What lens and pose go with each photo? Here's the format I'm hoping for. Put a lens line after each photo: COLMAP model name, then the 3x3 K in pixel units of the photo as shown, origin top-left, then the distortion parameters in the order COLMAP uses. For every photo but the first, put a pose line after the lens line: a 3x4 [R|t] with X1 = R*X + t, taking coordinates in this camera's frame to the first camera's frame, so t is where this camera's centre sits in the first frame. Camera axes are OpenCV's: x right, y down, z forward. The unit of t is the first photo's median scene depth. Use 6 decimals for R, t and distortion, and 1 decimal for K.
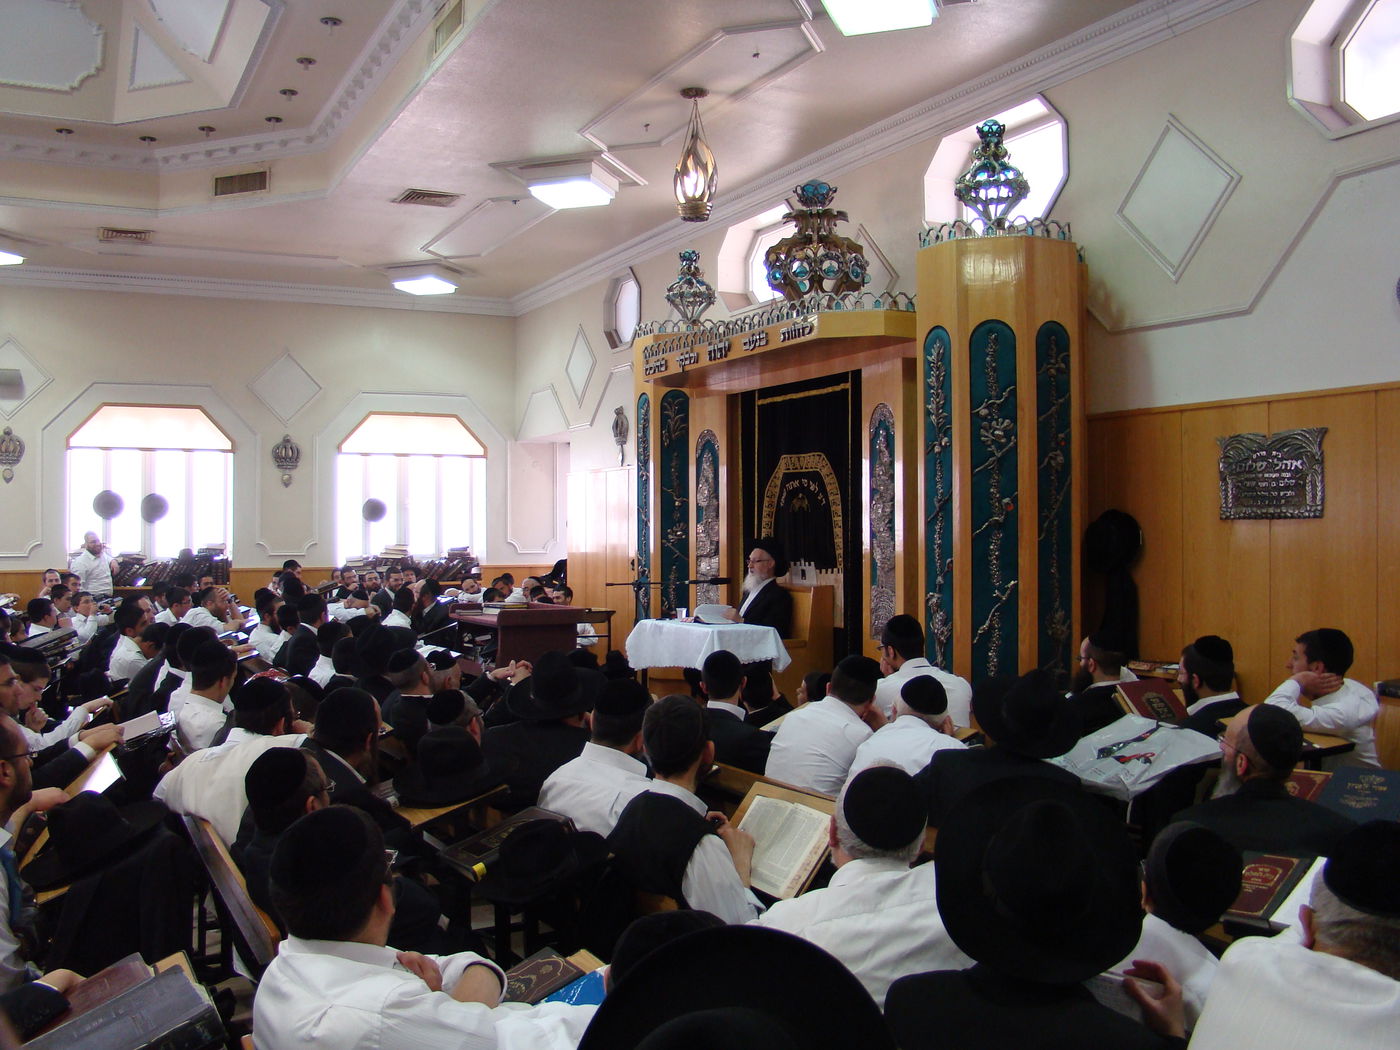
lens RADIAL K [[1384.0, 0, 698.2], [0, 1384.0, 530.6], [0, 0, 1]] dist [-0.046981, 0.000000]
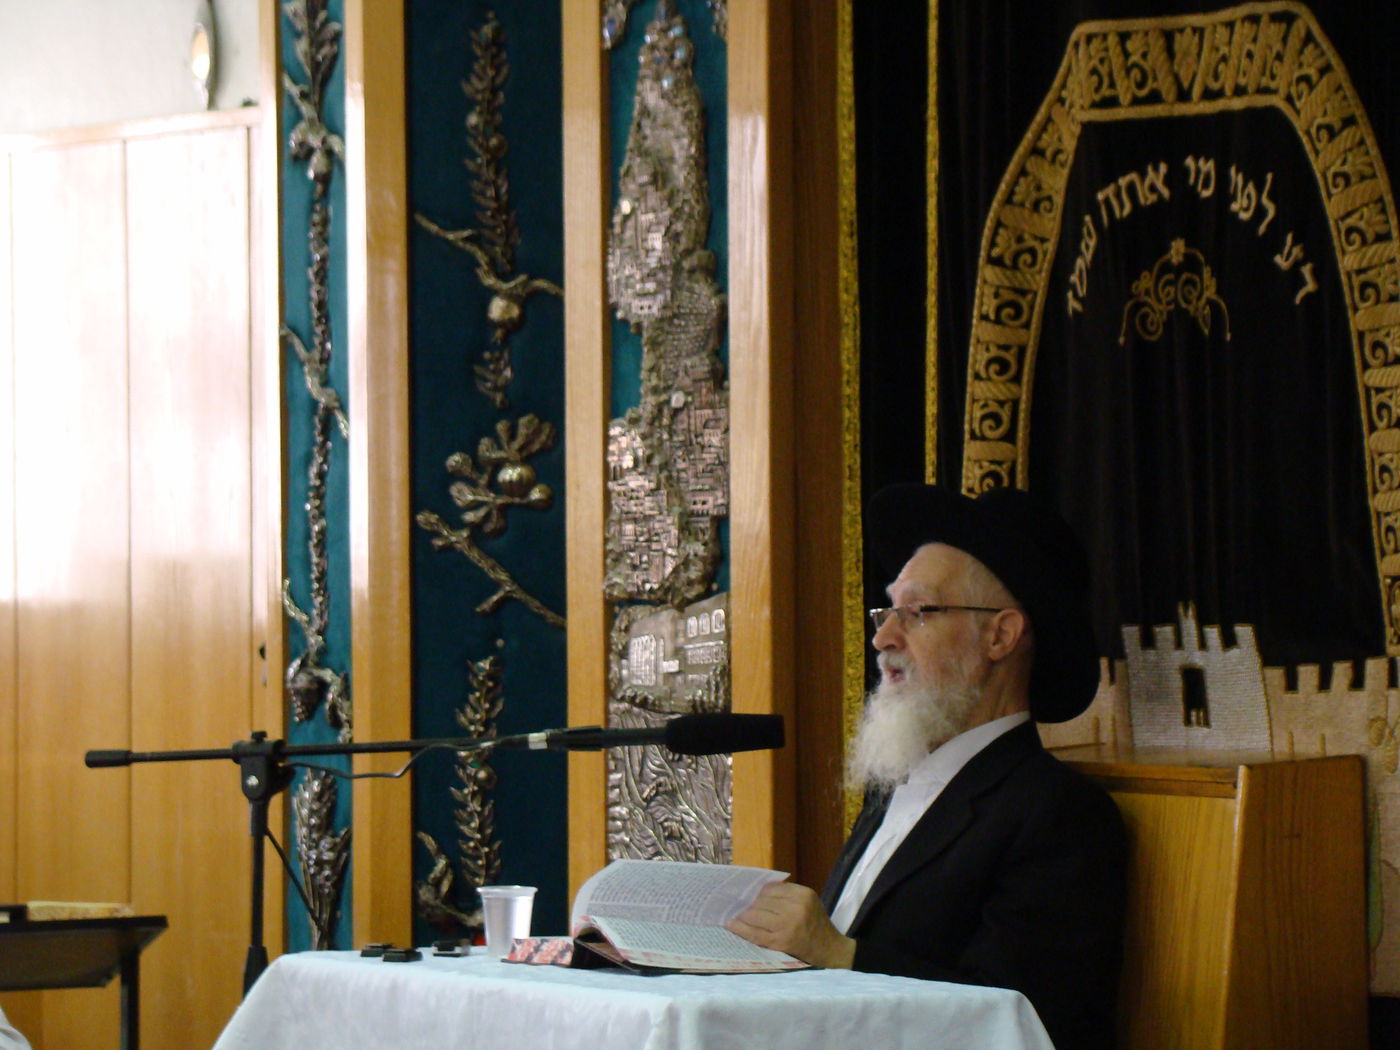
lens RADIAL K [[2271.2, 0, 715.6], [0, 2271.2, 607.6], [0, 0, 1]] dist [0.186419, 0.000000]
pose [[0.999389, -0.004692, 0.034624, 0.002836], [0.008458, 0.993959, -0.109426, 0.052712], [-0.033901, 0.109652, 0.993392, 0.702703]]
